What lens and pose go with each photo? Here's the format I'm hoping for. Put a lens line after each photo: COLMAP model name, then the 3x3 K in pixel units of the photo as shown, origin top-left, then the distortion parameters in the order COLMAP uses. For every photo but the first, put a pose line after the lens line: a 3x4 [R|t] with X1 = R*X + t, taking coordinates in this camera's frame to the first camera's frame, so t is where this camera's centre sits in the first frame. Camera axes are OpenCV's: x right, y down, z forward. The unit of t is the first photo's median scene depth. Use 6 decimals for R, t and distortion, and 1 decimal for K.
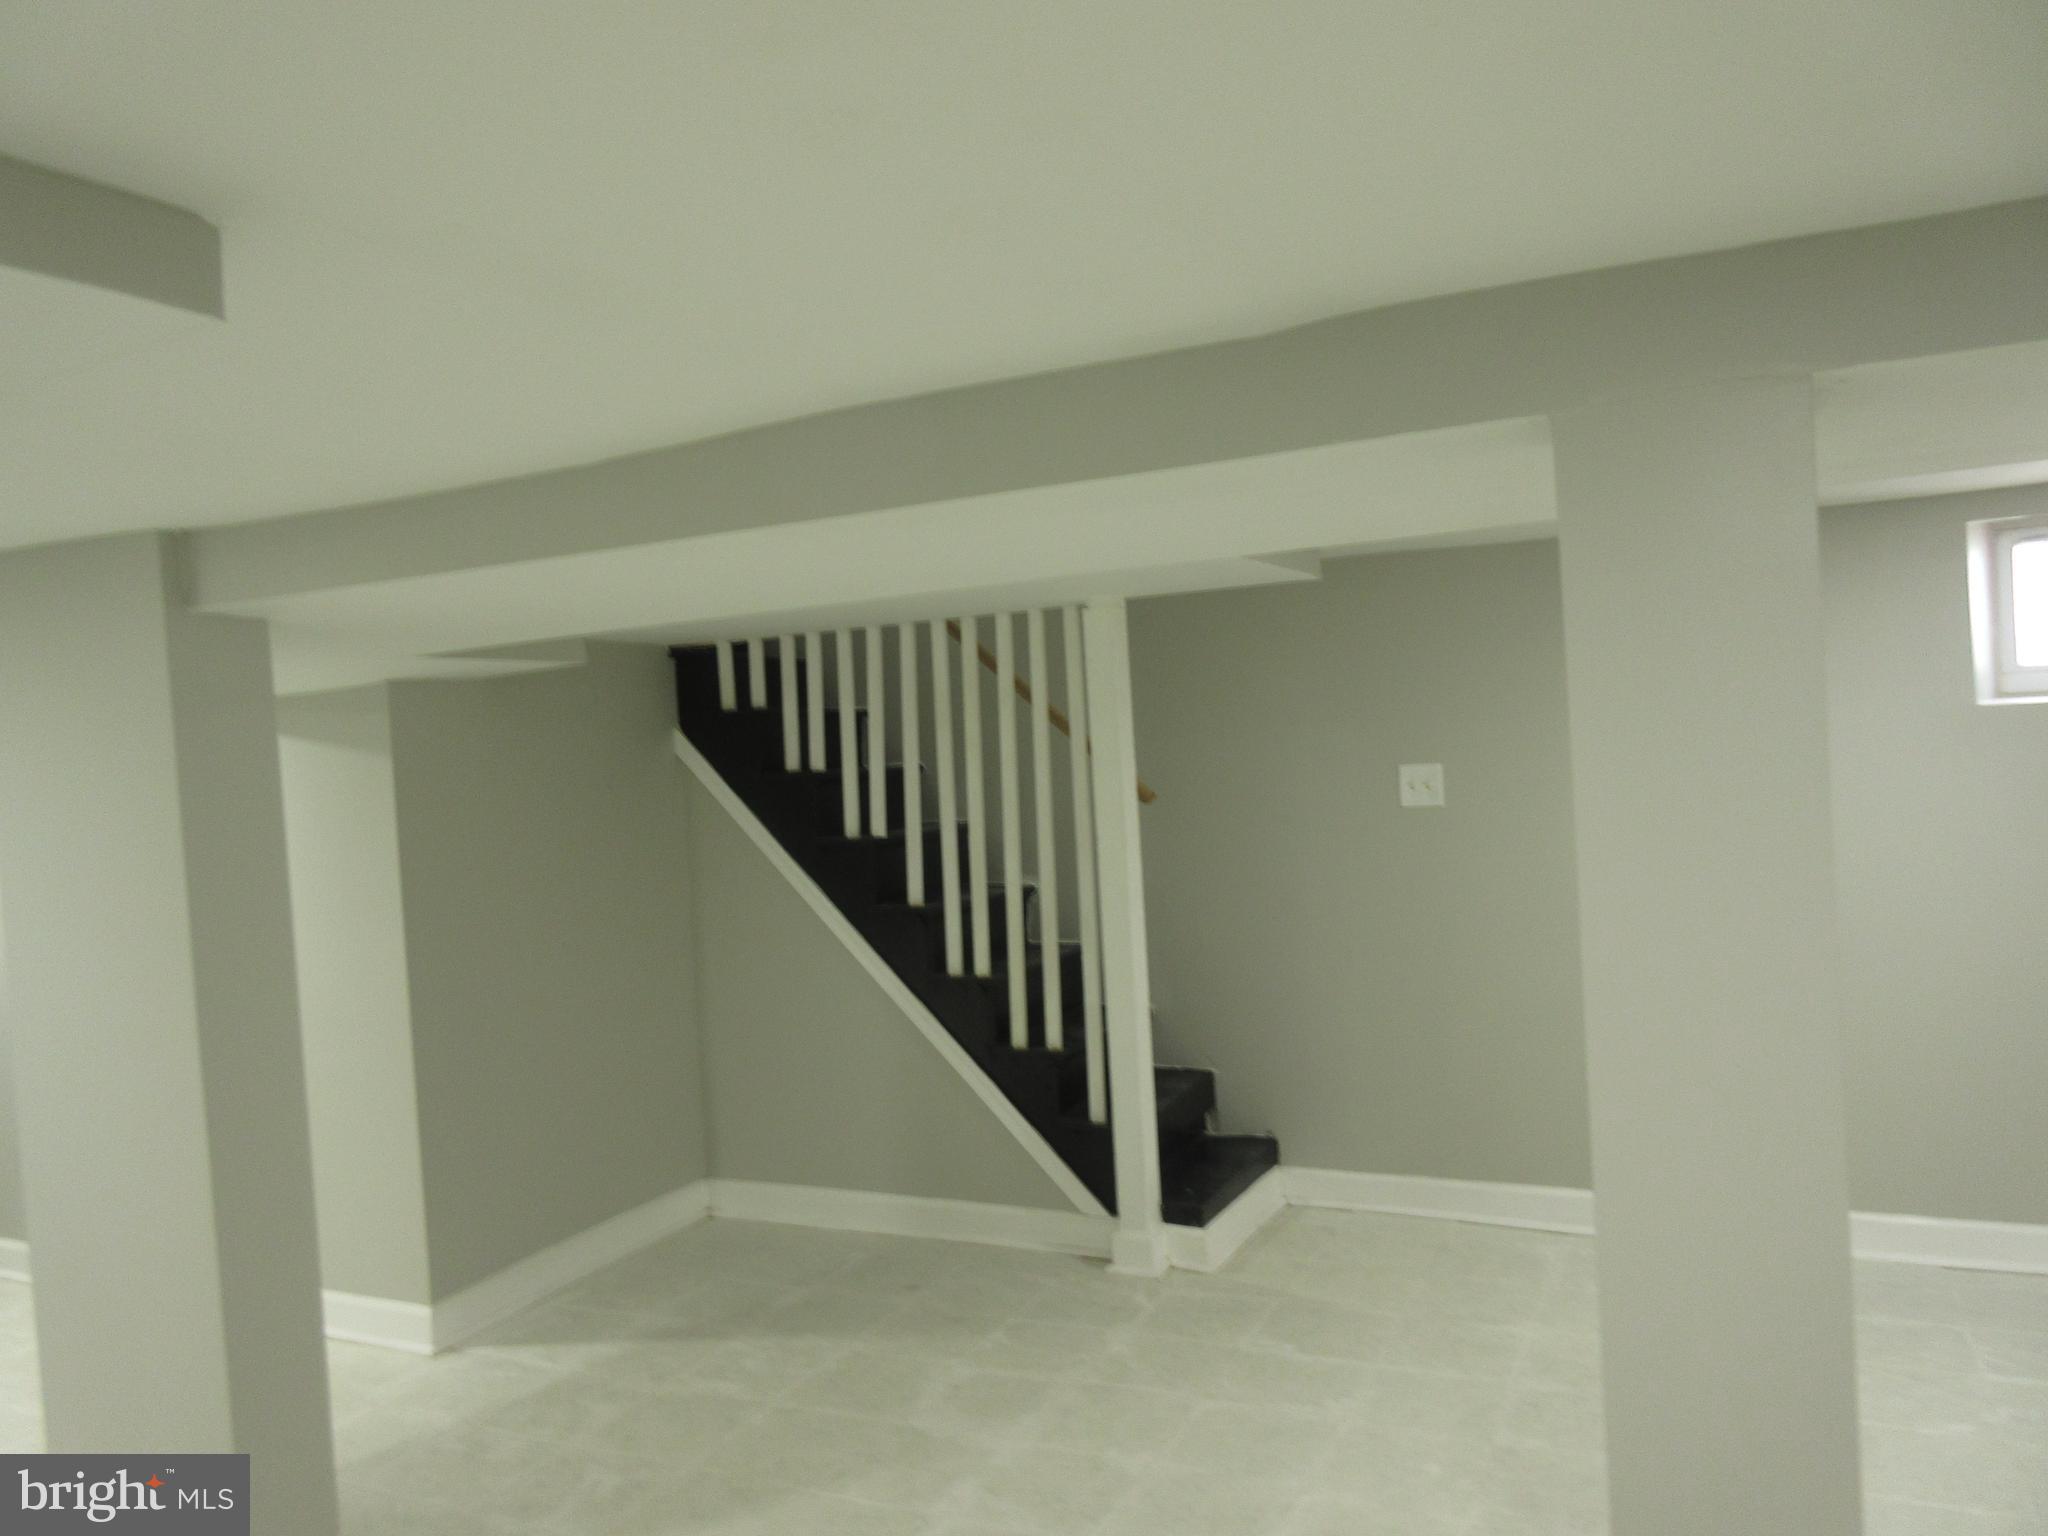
lens RADIAL K [[1530.0, 0, 1024.0], [0, 1530.0, 768.0], [0, 0, 1]] dist [0.004513, -0.009258]
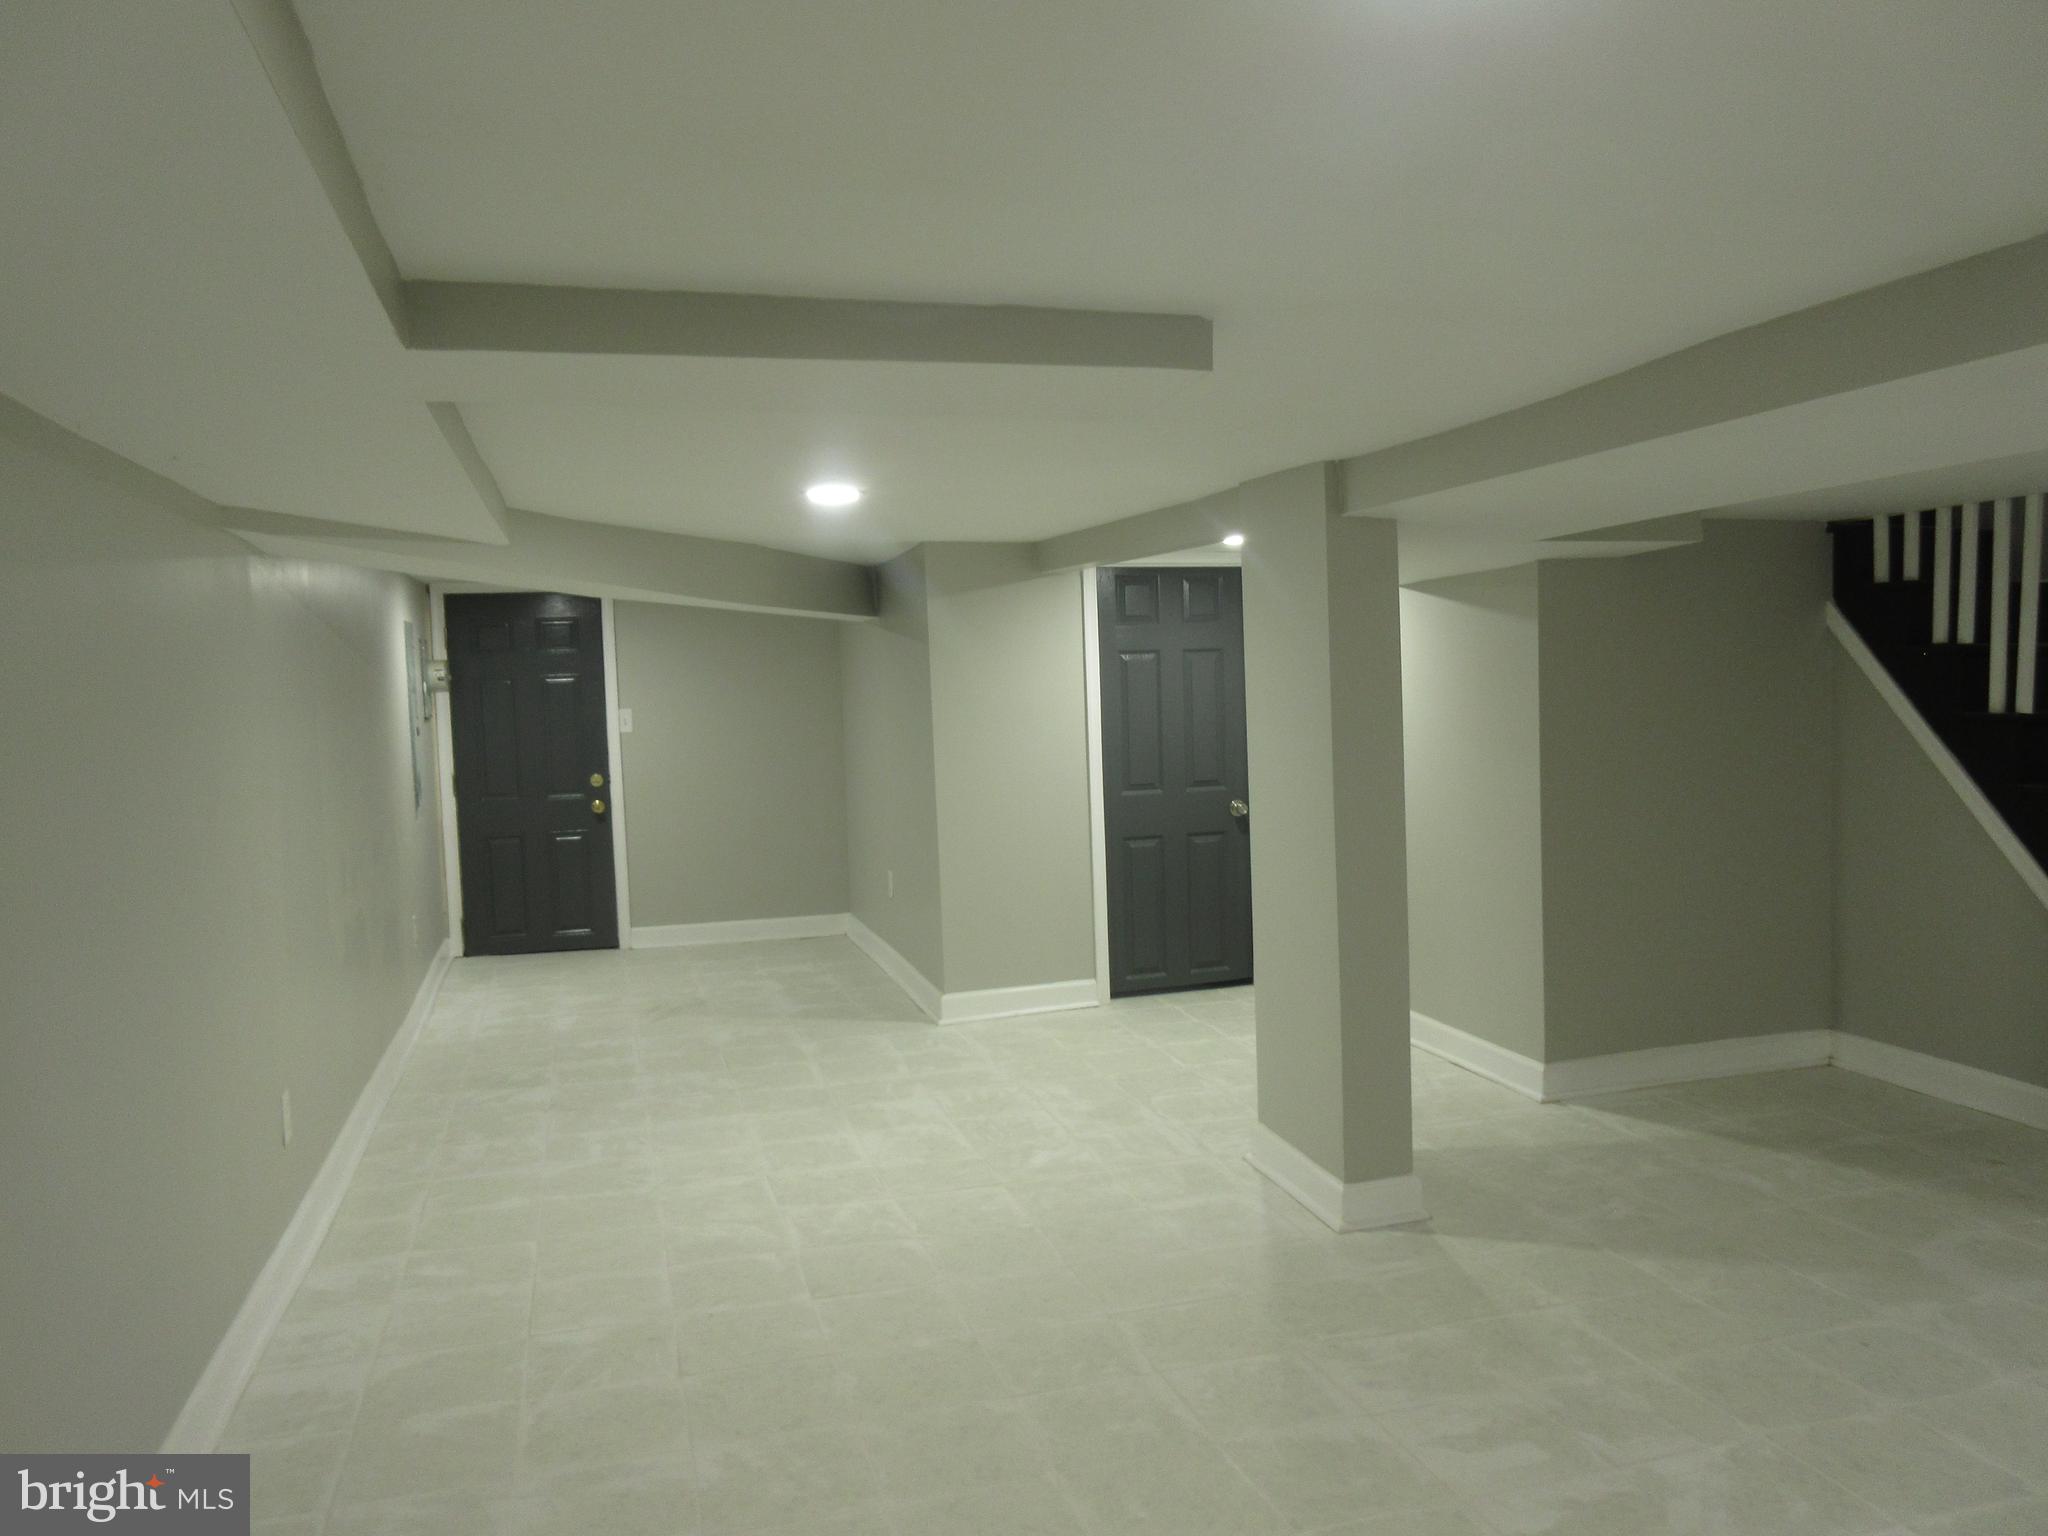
lens RADIAL K [[1530.0, 0, 1024.0], [0, 1530.0, 768.0], [0, 0, 1]] dist [0.004513, -0.009258]
pose [[0.665337, 0.086859, -0.741473, 0.233625], [-0.025532, 0.995275, 0.093680, 0.005347], [0.746106, -0.043398, 0.664411, -0.134194]]
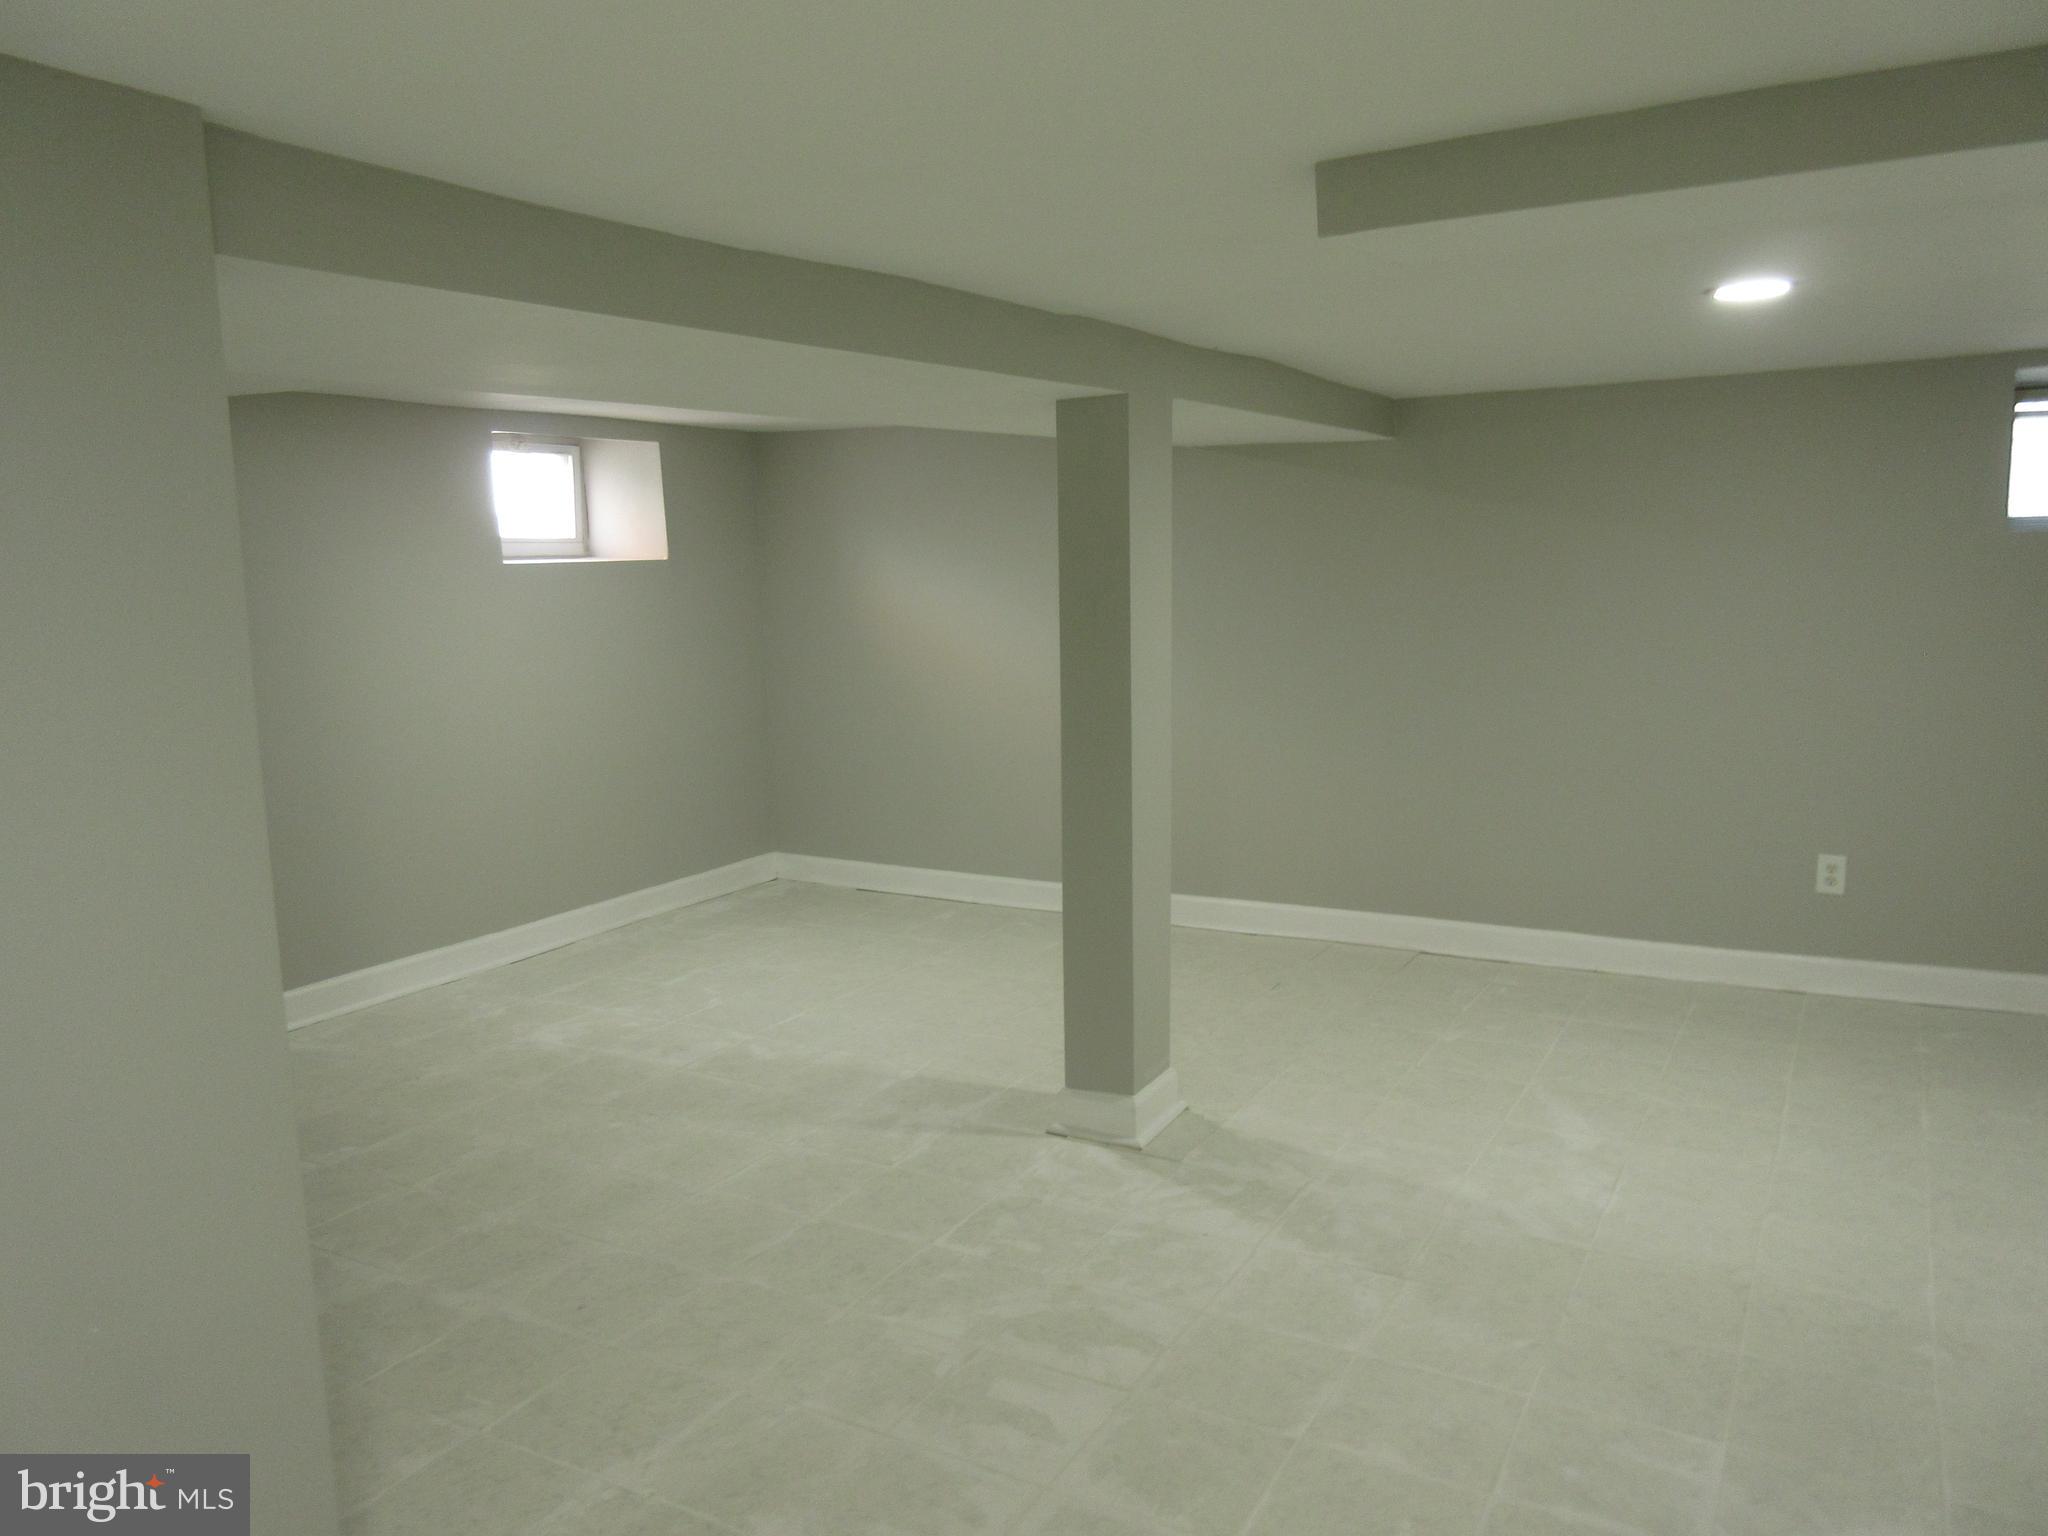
lens RADIAL K [[1530.0, 0, 1024.0], [0, 1530.0, 768.0], [0, 0, 1]] dist [0.004513, -0.009258]
pose [[0.069413, -0.088879, 0.993621, -0.707199], [0.039561, 0.995485, 0.086282, 0.040159], [-0.996803, 0.033319, 0.072616, 0.394270]]
